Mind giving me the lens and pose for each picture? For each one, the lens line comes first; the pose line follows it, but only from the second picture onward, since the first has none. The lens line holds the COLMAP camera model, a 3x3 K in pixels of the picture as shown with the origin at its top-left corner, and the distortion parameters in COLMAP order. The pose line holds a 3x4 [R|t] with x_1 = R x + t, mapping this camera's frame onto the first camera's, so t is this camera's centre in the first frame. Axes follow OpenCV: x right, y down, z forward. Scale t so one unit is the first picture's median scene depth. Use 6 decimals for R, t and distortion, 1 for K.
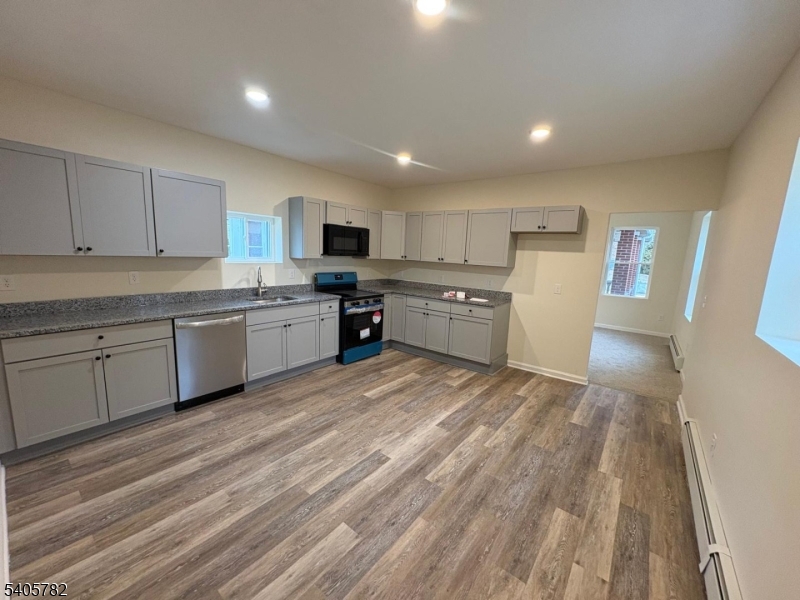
lens RADIAL K [[320.6, 0, 397.4], [0, 320.6, 304.2], [0, 0, 1]] dist [0.003214, 0.000127]
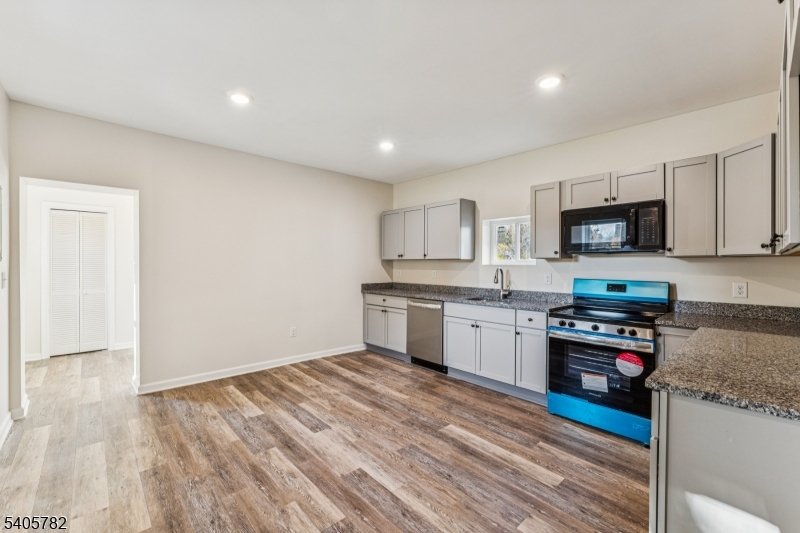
lens RADIAL K [[339.0, 0, 398.6], [0, 339.0, 263.5], [0, 0, 1]] dist [-0.000277, -0.000090]
pose [[-0.163747, -0.045353, -0.985459, 0.871458], [-0.170629, 0.985189, -0.016988, -0.076620], [0.971634, 0.165366, -0.169061, 1.130335]]
